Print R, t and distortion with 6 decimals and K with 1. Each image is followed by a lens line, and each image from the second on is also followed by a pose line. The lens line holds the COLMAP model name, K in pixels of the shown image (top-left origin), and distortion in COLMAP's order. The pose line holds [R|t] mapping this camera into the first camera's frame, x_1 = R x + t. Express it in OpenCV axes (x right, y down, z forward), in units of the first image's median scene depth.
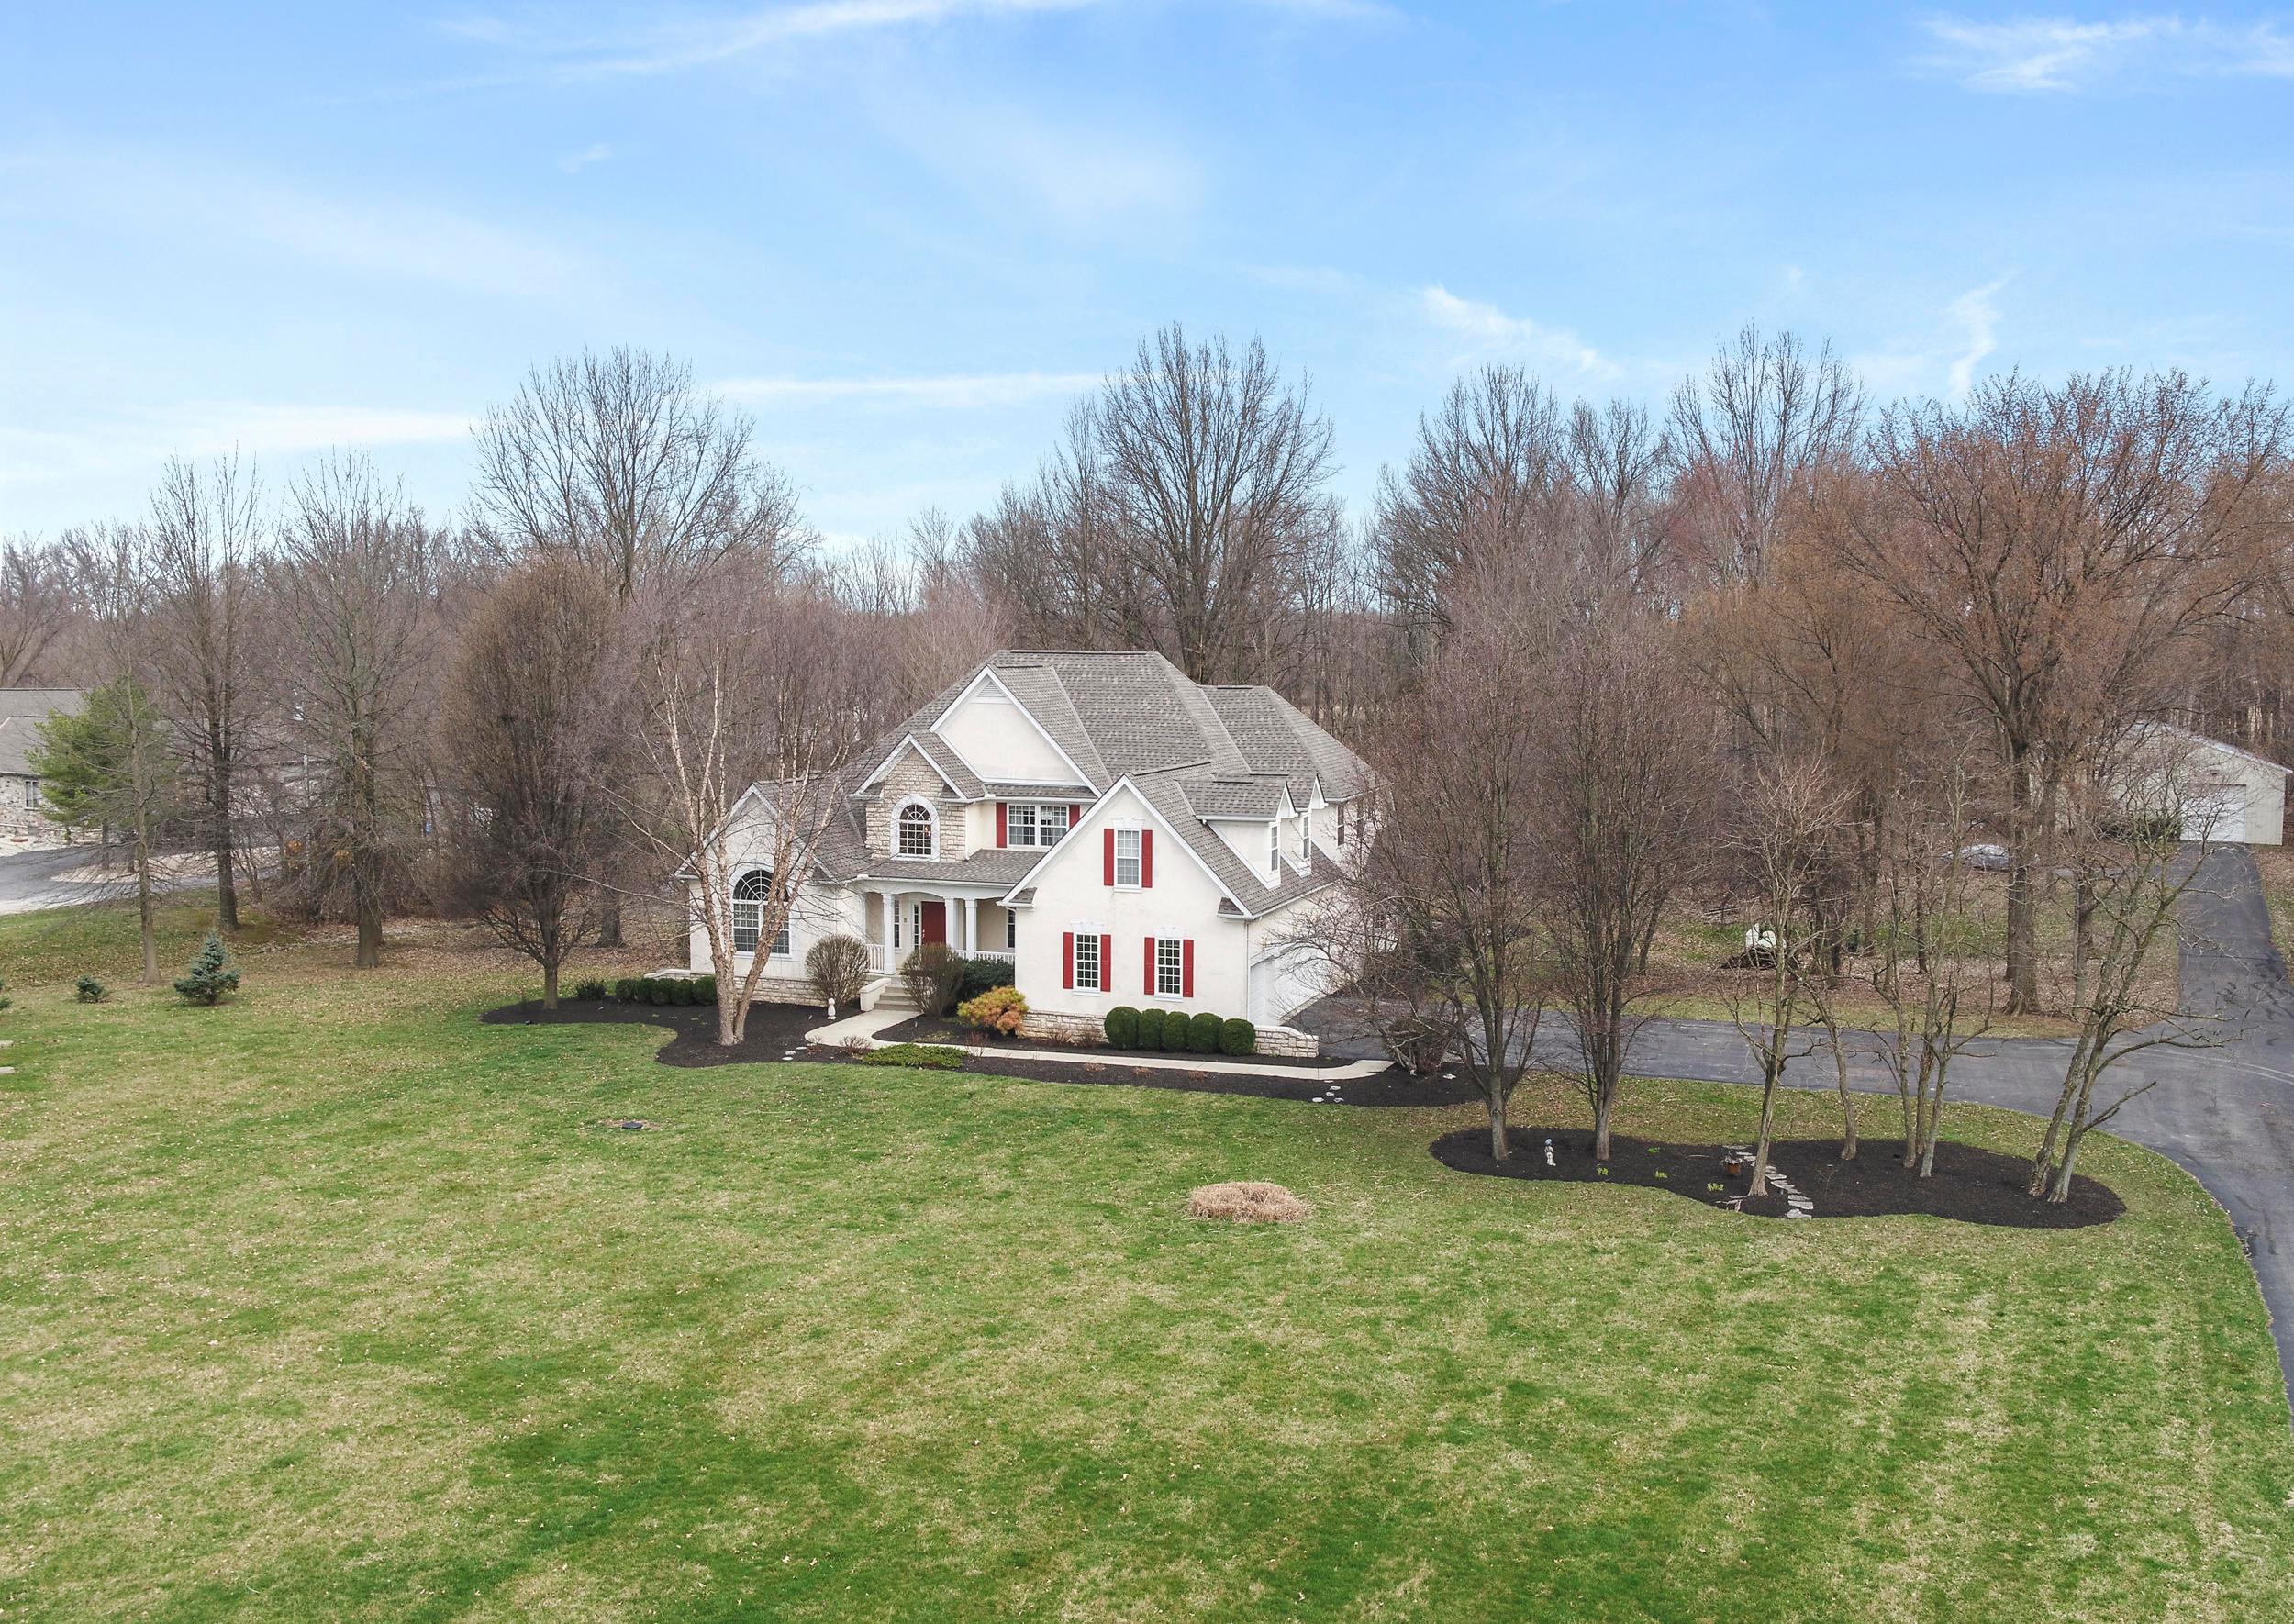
lens RADIAL K [[2014.6, 0, 1171.6], [0, 2014.6, 815.6], [0, 0, 1]] dist [-0.009261, -0.010629]
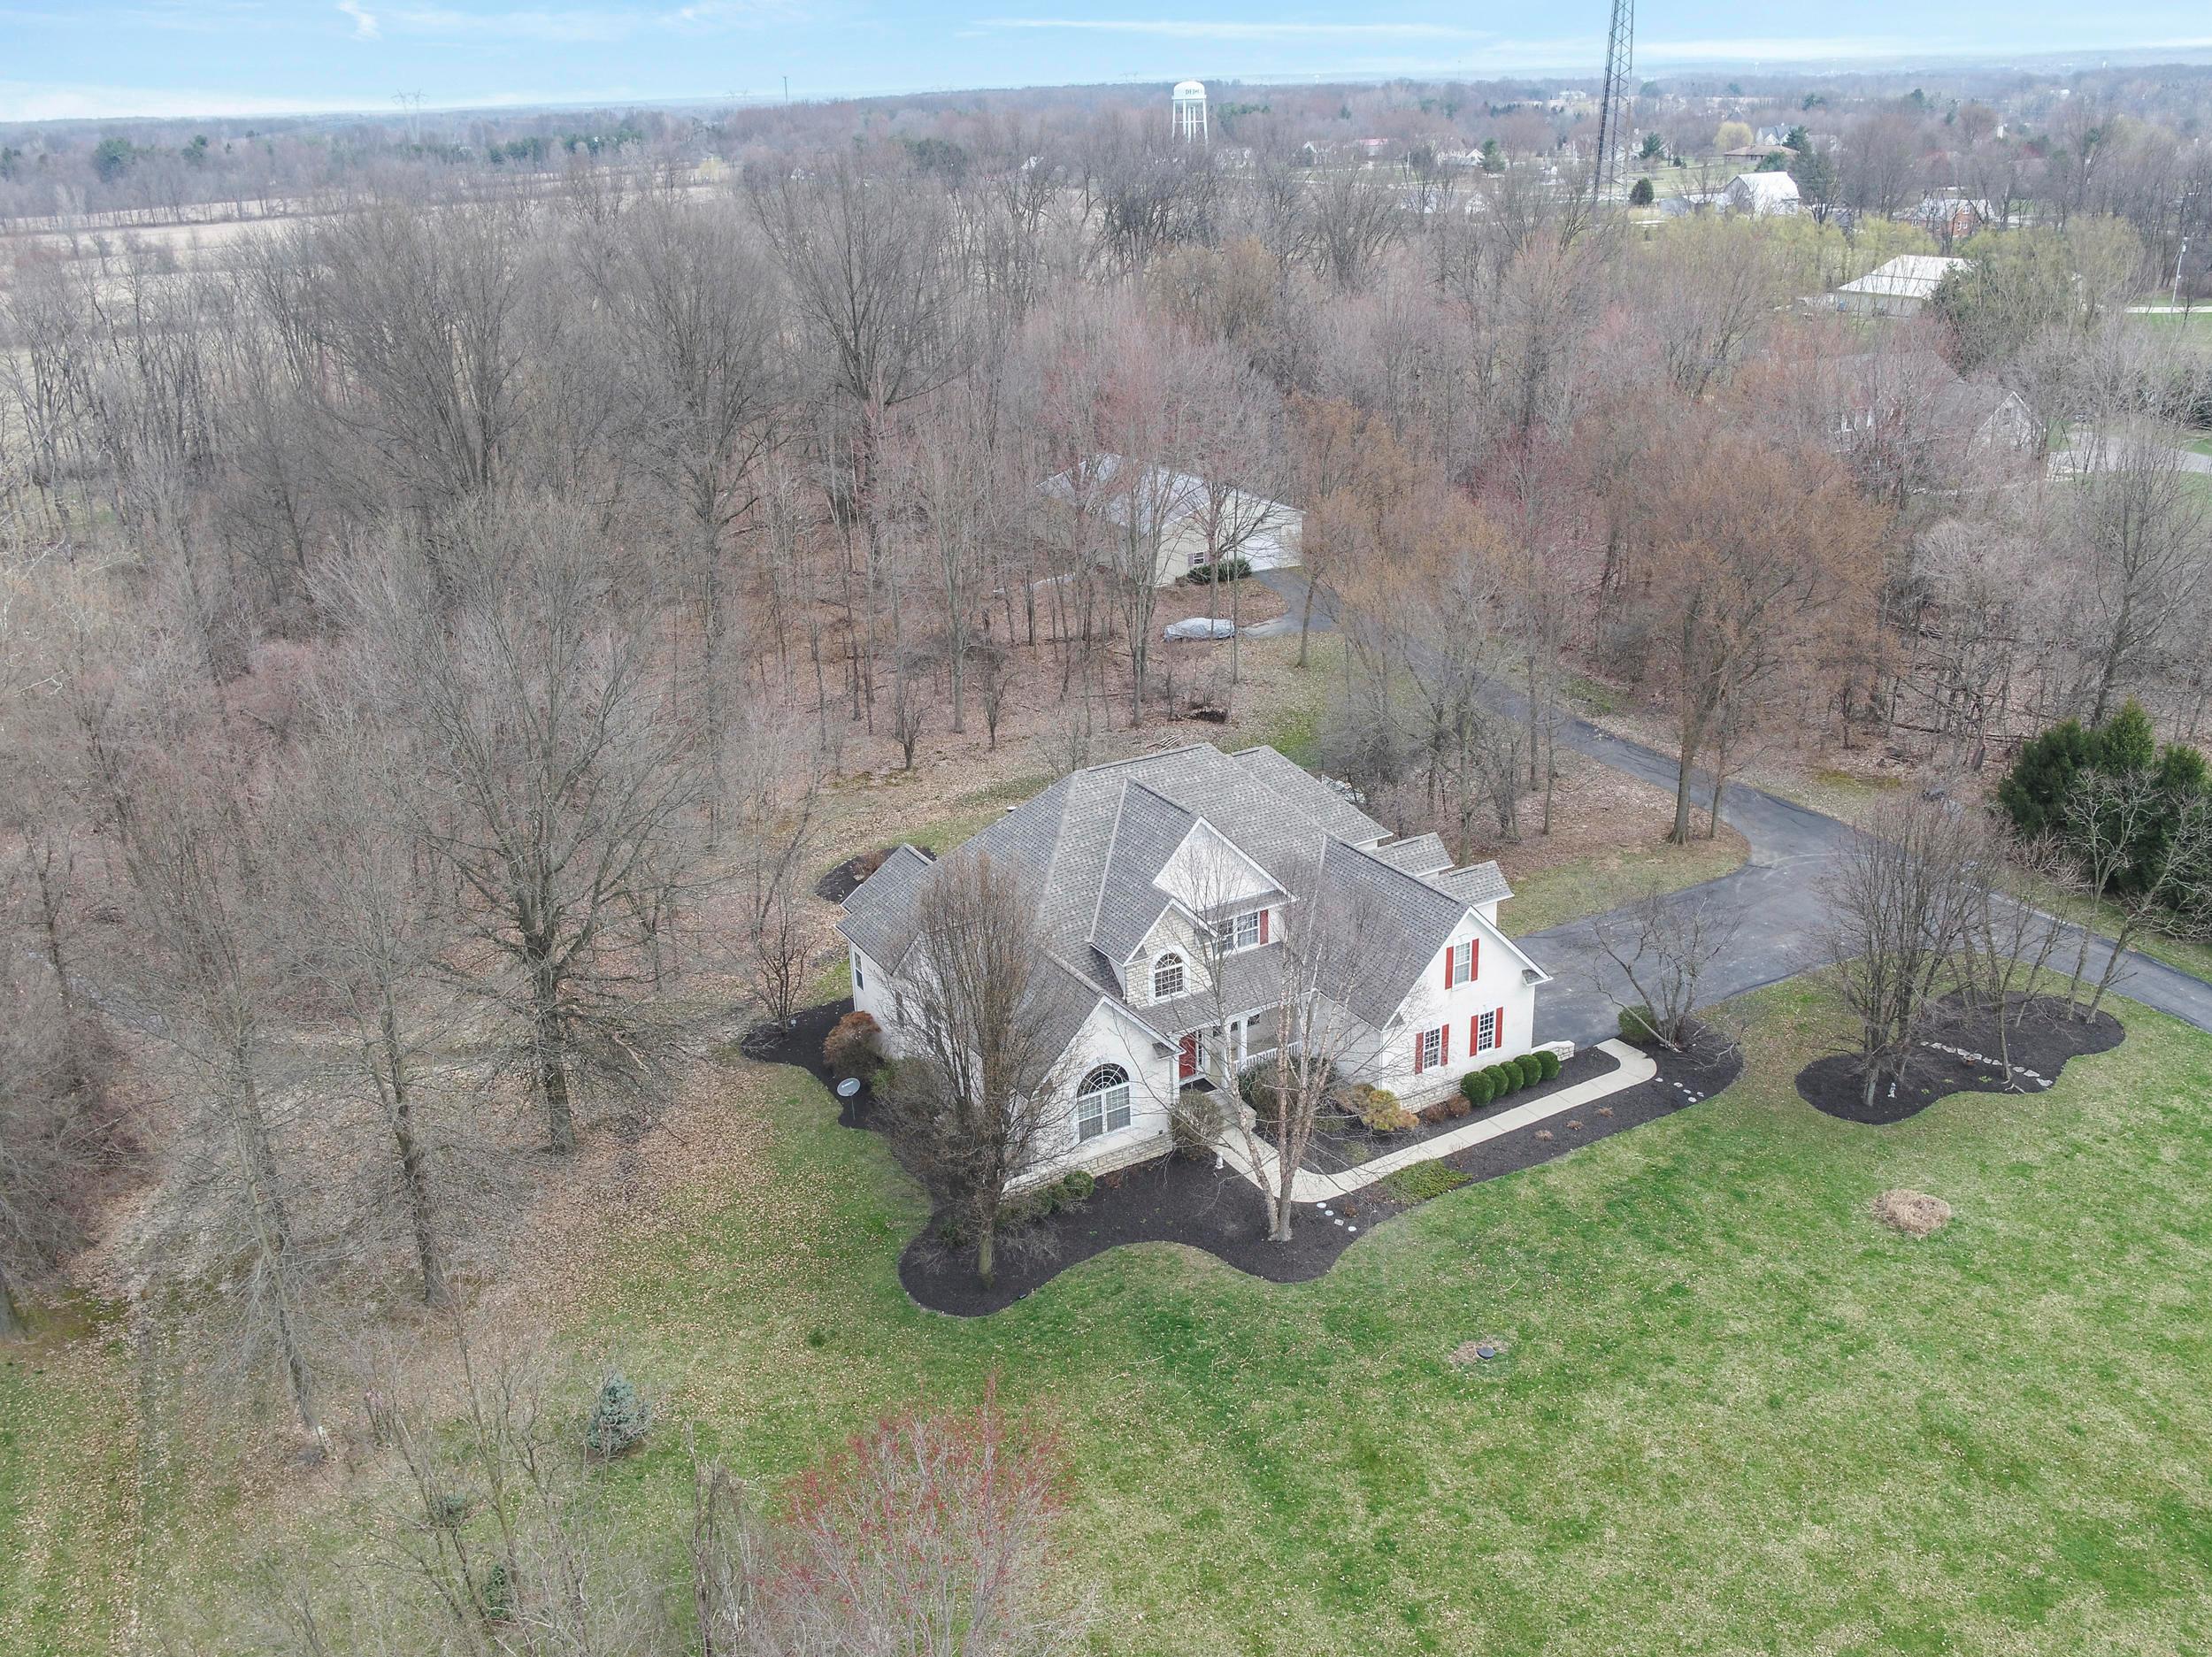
lens RADIAL K [[1886.4, 0, 1118.1], [0, 1886.4, 823.9], [0, 0, 1]] dist [-0.013717, 0.014974]
pose [[0.652997, -0.299746, 0.695520, -0.966833], [0.102376, 0.944853, 0.311083, -0.455808], [-0.750410, -0.131931, 0.647672, 0.415596]]
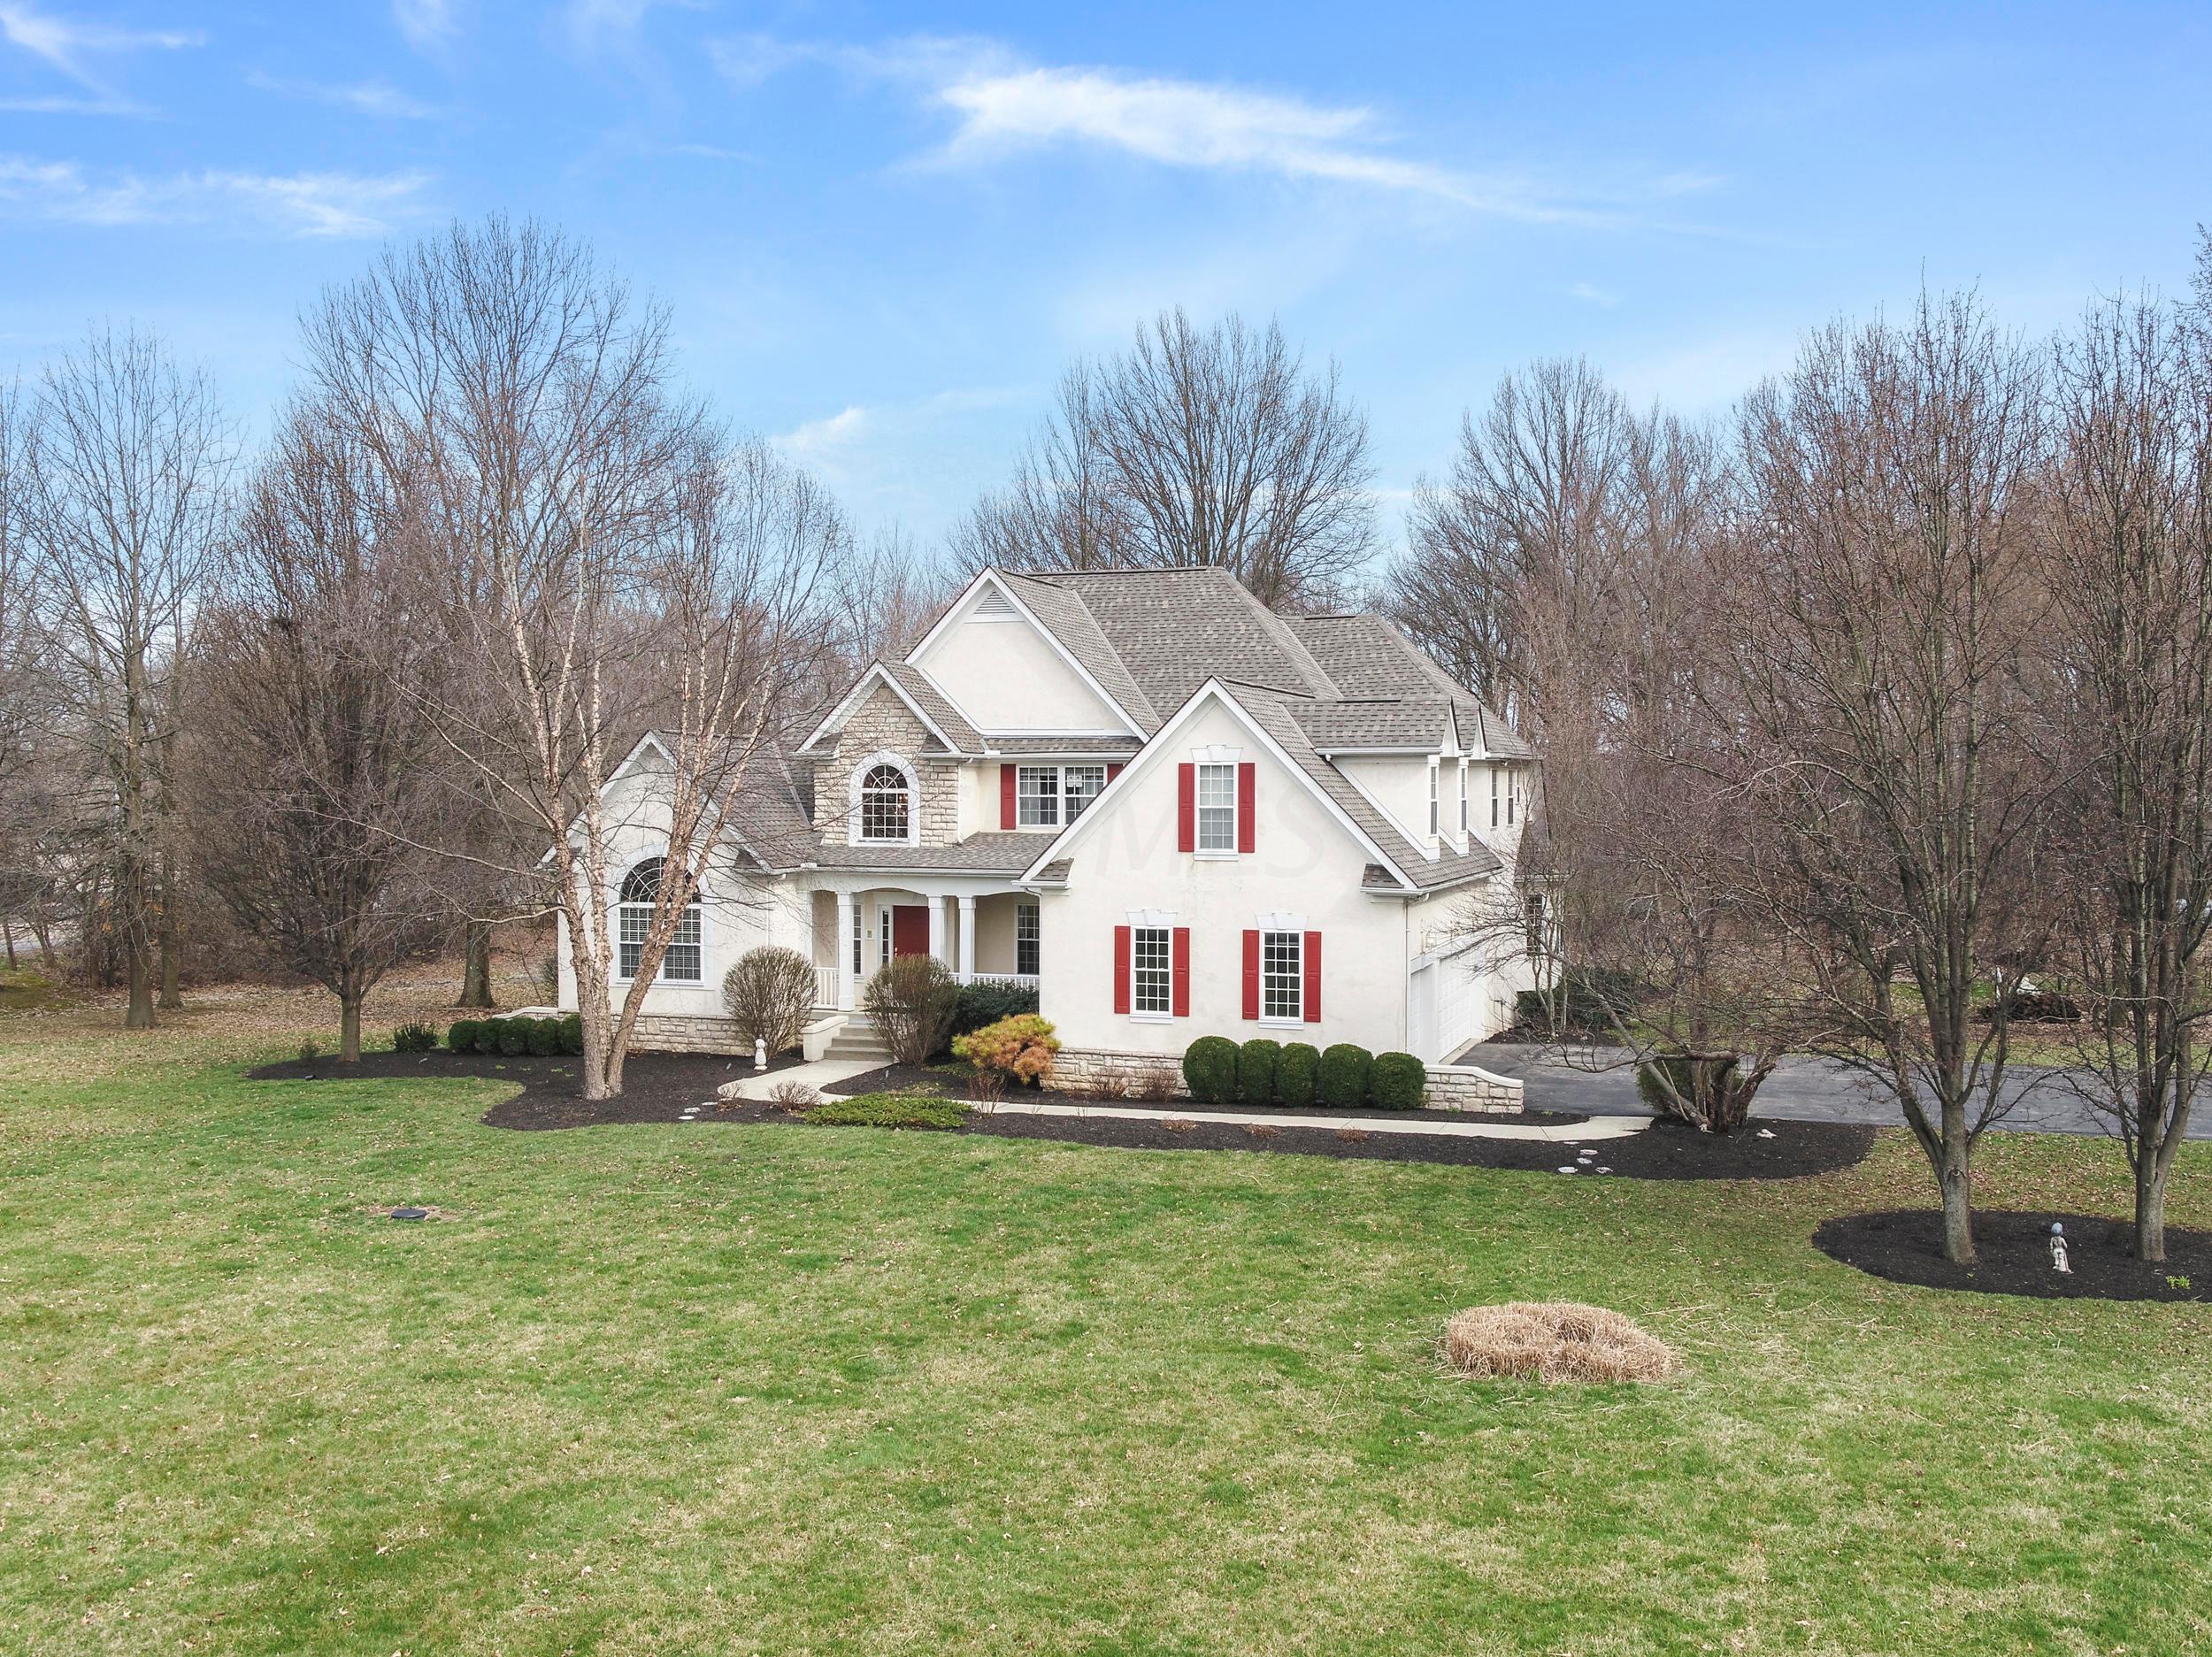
lens RADIAL K [[1988.2, 0, 1111.9], [0, 1988.2, 826.2], [0, 0, 1]] dist [-0.012675, 0.007977]
pose [[0.999993, -0.003008, -0.002432, -0.054514], [0.002836, 0.997670, -0.068161, 0.071393], [0.002631, 0.068154, 0.997671, 0.365922]]
